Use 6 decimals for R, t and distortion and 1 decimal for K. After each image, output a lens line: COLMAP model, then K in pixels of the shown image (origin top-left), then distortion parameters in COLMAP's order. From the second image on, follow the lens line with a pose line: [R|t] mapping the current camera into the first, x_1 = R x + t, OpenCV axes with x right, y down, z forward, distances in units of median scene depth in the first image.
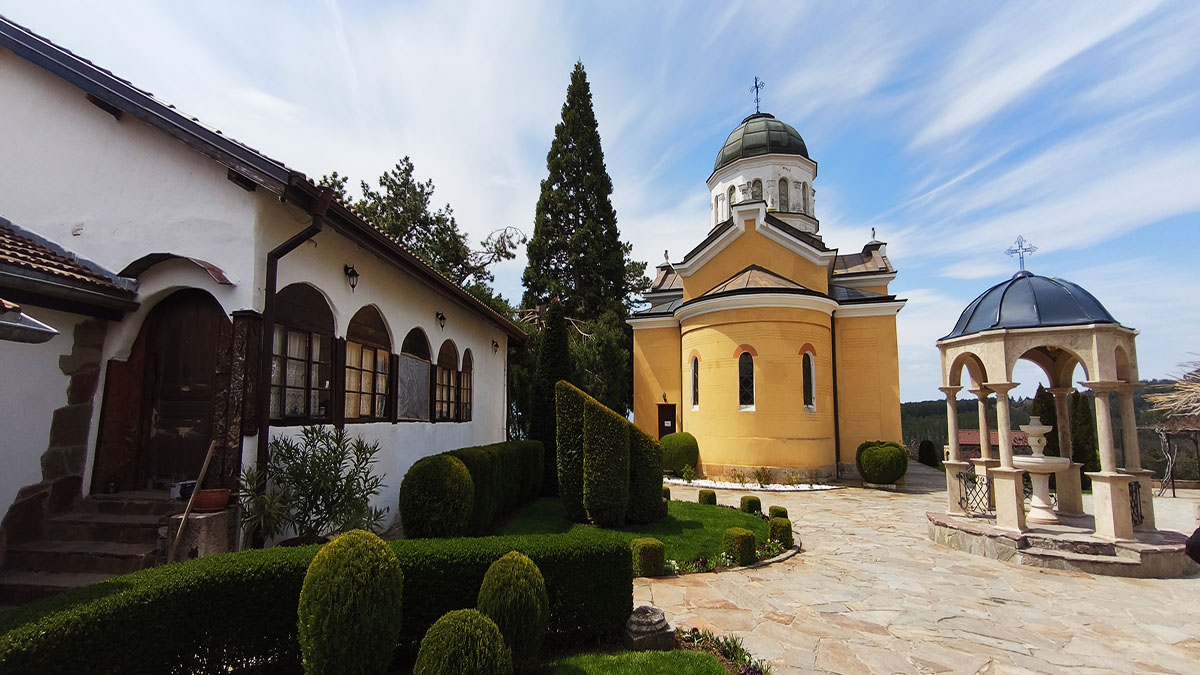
lens RADIAL K [[595.0, 0, 600.0], [0, 595.0, 337.5], [0, 0, 1]] dist [0.000557, -0.000794]
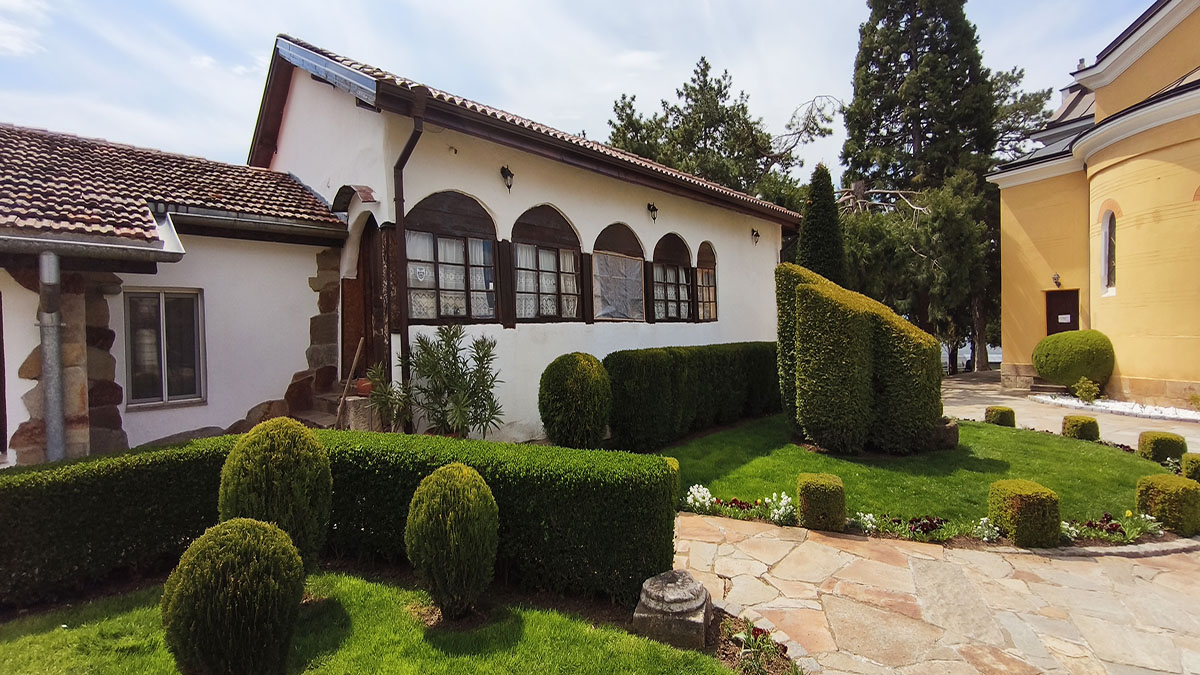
lens RADIAL K [[544.3, 0, 600.0], [0, 544.3, 337.5], [0, 0, 1]] dist [0.000481, 0.000211]
pose [[0.730750, -0.022444, -0.682276, 0.228307], [0.117878, 0.988594, 0.093733, 0.069274], [0.672390, -0.148921, 0.725061, 0.290472]]
